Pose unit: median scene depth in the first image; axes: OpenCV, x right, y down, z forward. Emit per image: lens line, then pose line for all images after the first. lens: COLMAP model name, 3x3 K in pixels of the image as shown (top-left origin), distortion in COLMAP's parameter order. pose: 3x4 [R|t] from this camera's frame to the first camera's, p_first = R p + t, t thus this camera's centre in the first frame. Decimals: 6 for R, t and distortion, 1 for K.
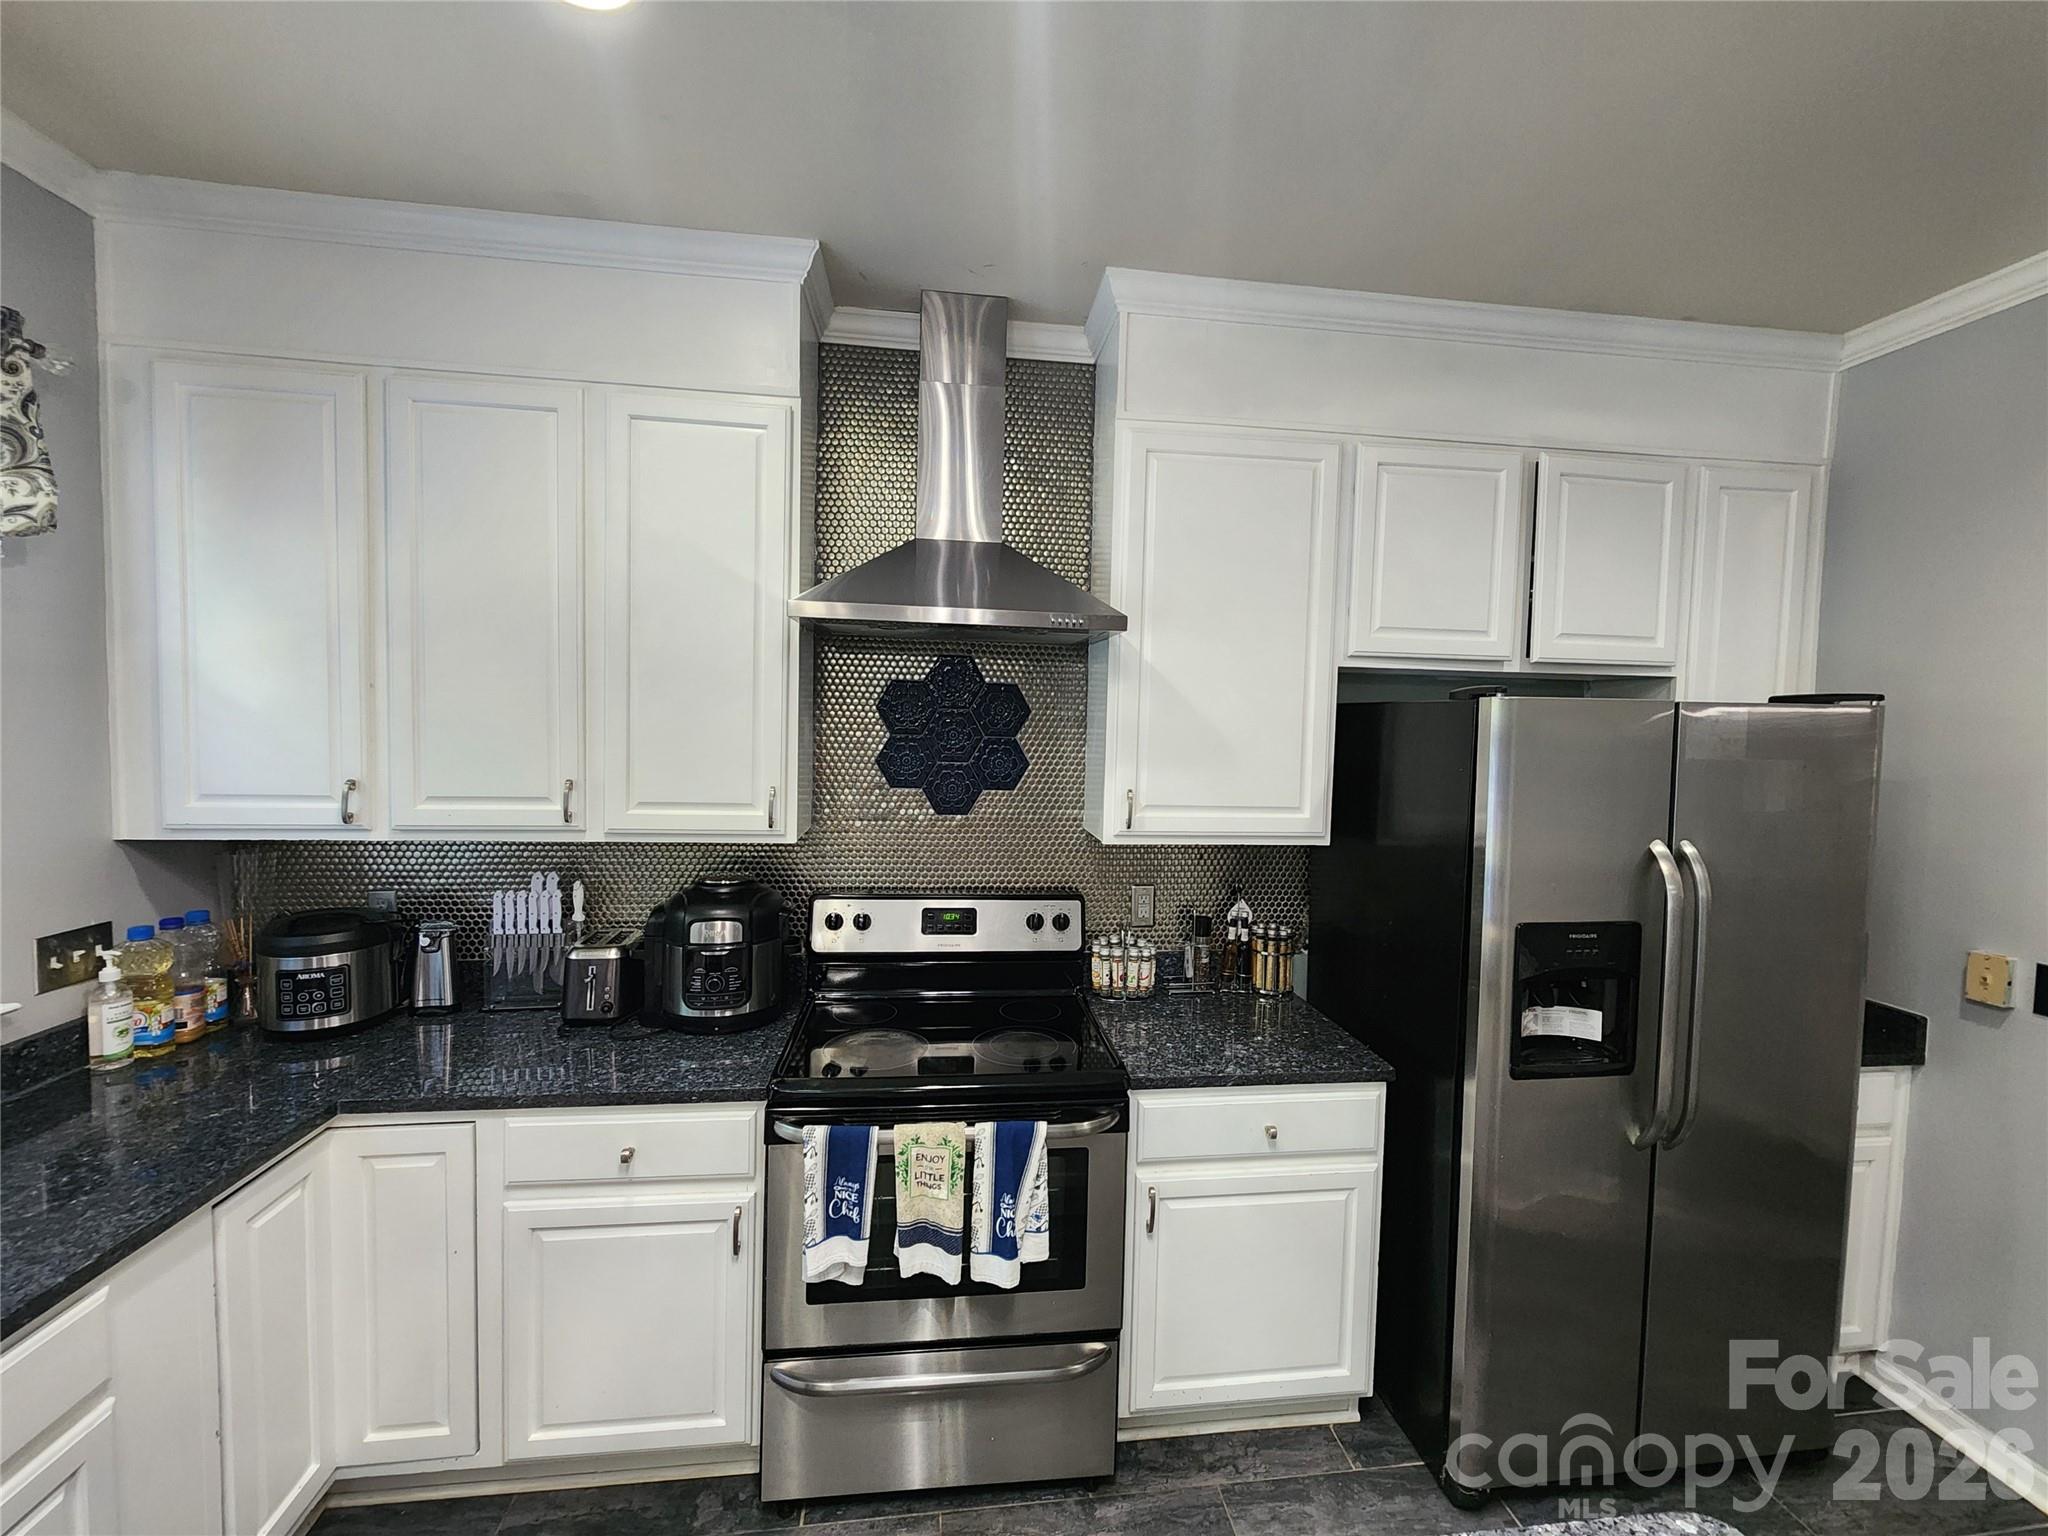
lens RADIAL K [[847.0, 0, 1028.3], [0, 847.0, 761.2], [0, 0, 1]] dist [-0.002711, 0.000308]
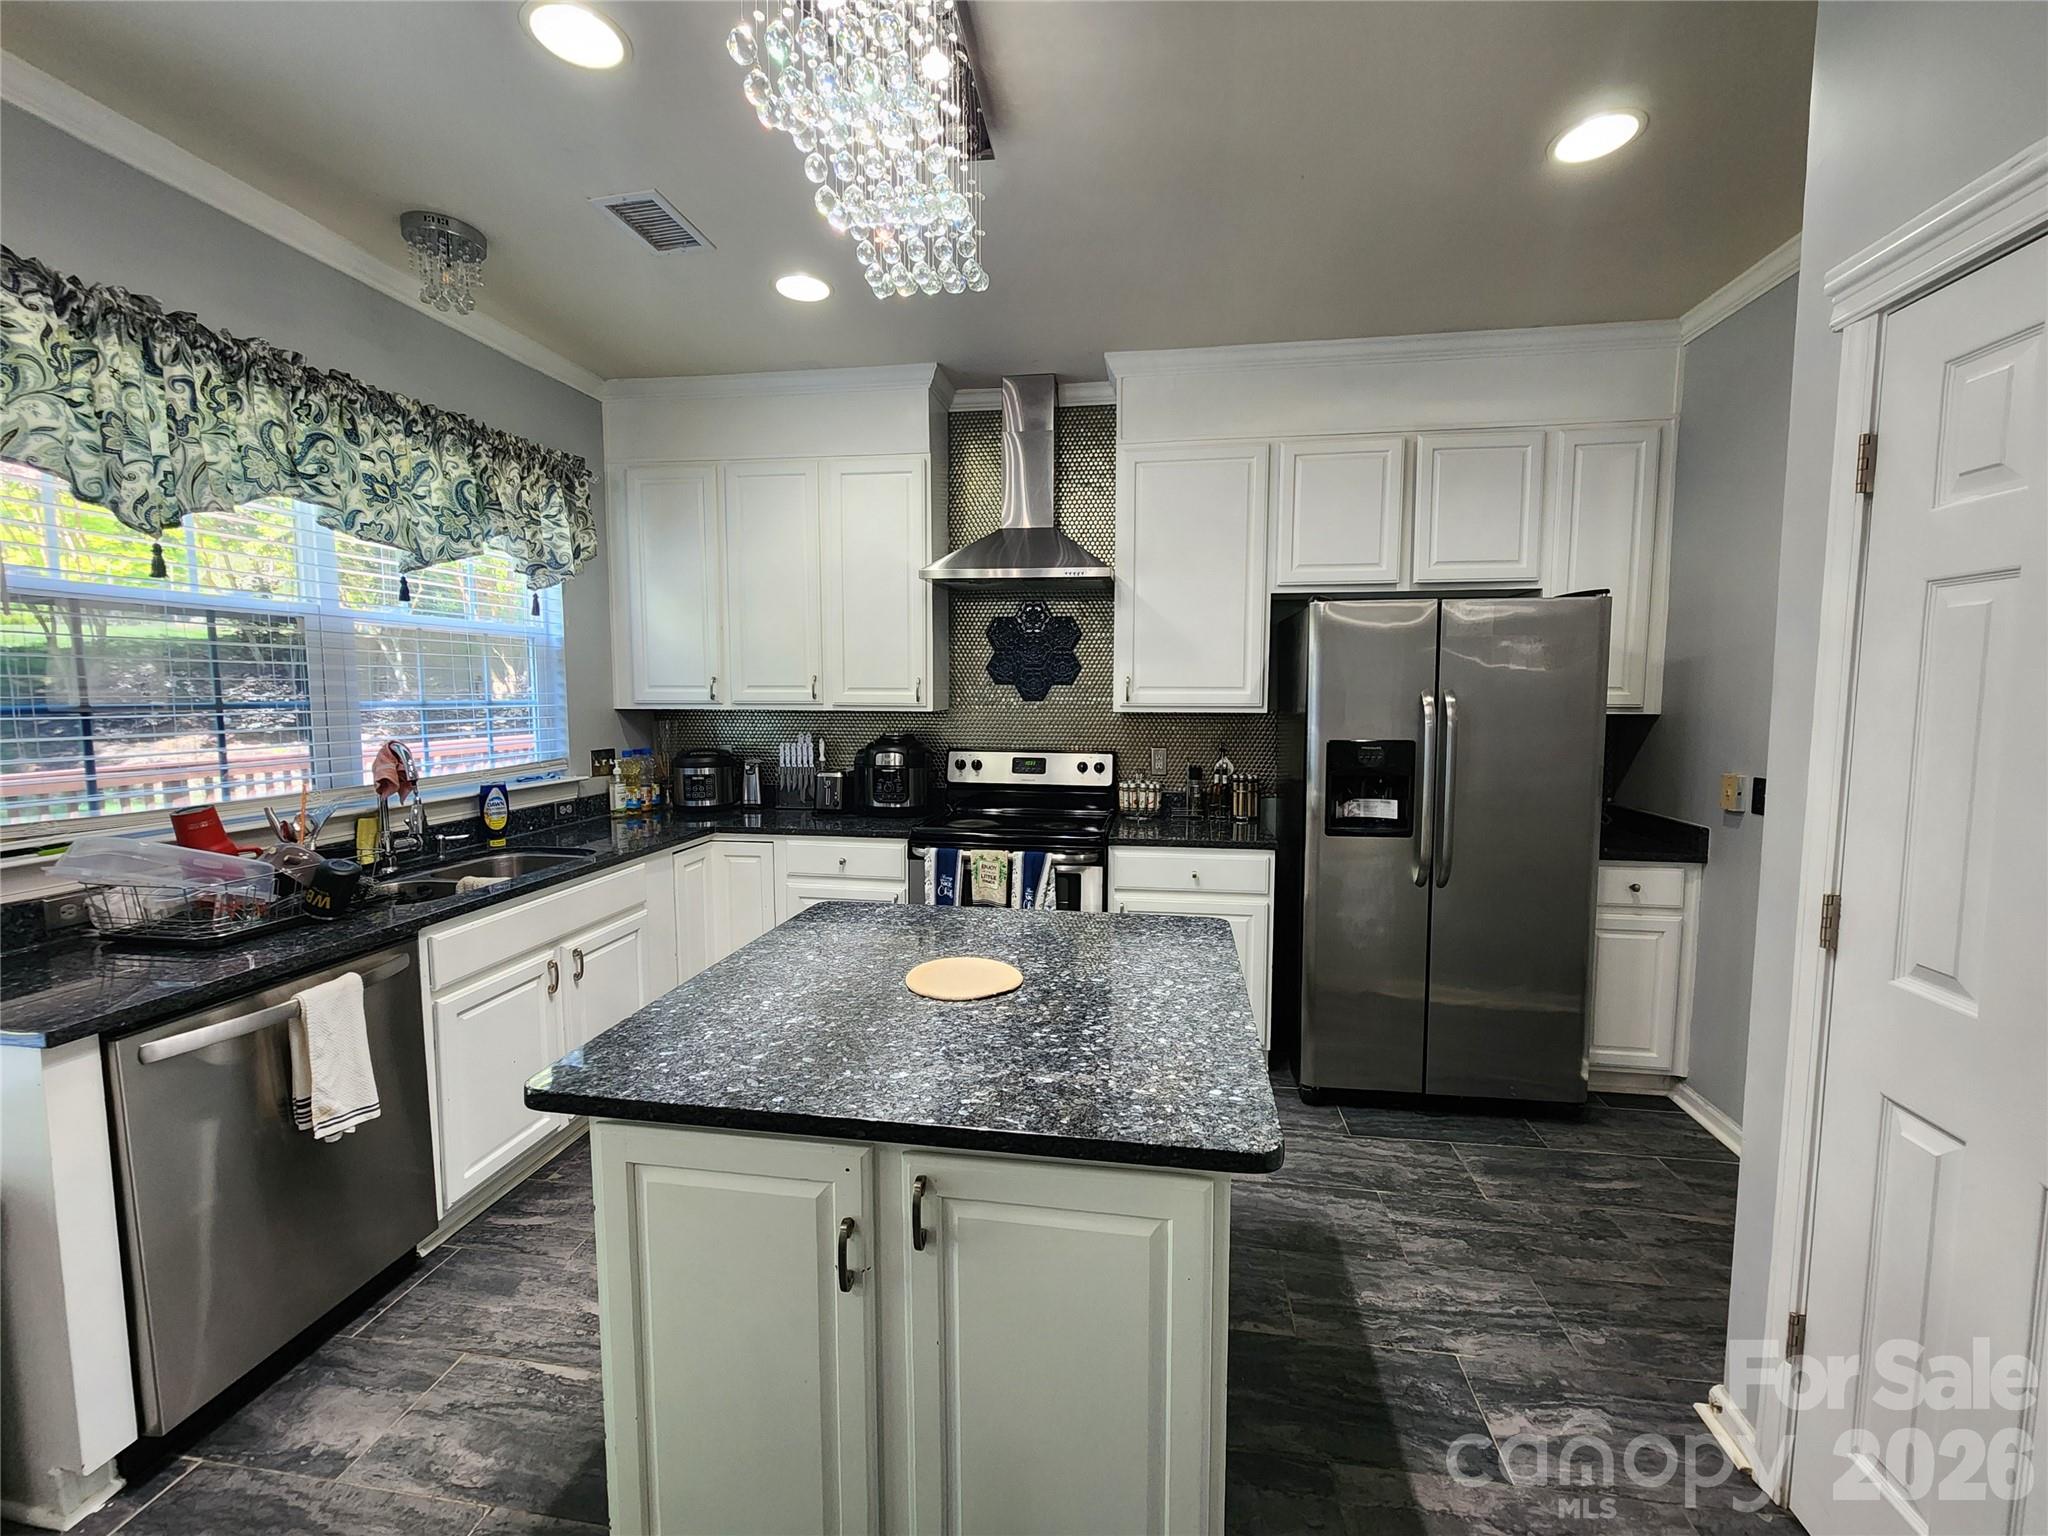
lens RADIAL K [[847.0, 0, 1026.7], [0, 847.0, 765.7], [0, 0, 1]] dist [-0.002711, 0.000308]
pose [[0.961636, 0.002664, -0.274317, 0.390485], [0.007540, 0.999318, 0.036137, 0.148223], [0.274227, -0.036819, 0.960960, -0.624711]]
